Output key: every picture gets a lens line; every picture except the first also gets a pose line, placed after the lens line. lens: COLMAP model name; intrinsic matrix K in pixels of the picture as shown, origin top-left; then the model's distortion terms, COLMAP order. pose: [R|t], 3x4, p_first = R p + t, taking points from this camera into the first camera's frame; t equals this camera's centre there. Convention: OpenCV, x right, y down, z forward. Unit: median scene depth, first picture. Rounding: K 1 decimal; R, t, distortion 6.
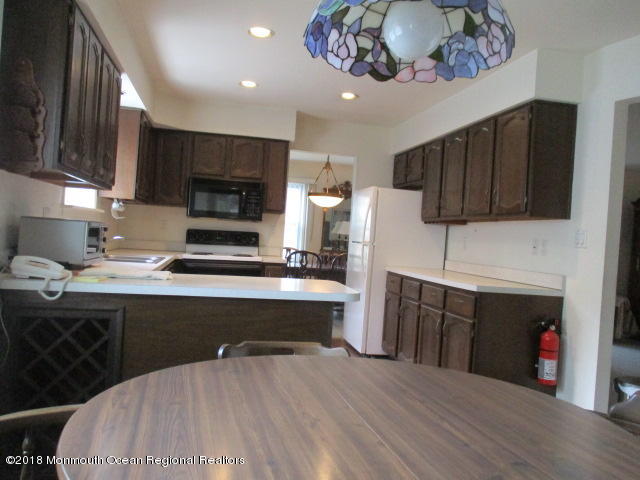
lens RADIAL K [[538.8, 0, 320.0], [0, 538.8, 240.0], [0, 0, 1]] dist [-0.012347, -0.012428]
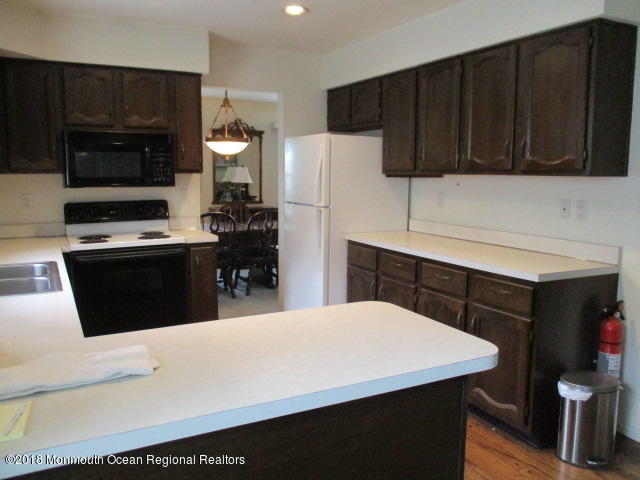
lens RADIAL K [[538.8, 0, 320.0], [0, 538.8, 240.0], [0, 0, 1]] dist [-0.012347, -0.012428]
pose [[0.958240, -0.094676, 0.269836, -0.128495], [0.058861, 0.988699, 0.137872, -0.054300], [-0.279840, -0.116232, 0.952985, 0.241798]]
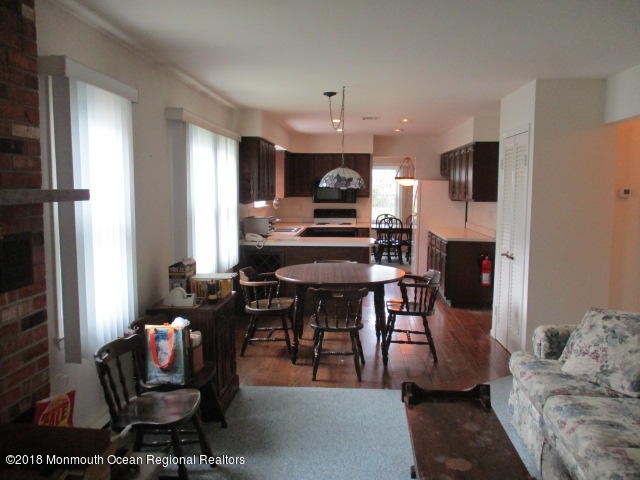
lens RADIAL K [[538.8, 0, 320.0], [0, 538.8, 240.0], [0, 0, 1]] dist [-0.012347, -0.012428]
pose [[0.963539, -0.031909, -0.265659, 0.239527], [0.053867, 0.995669, 0.075780, -0.055858], [0.262091, -0.087327, 0.961084, -0.697271]]
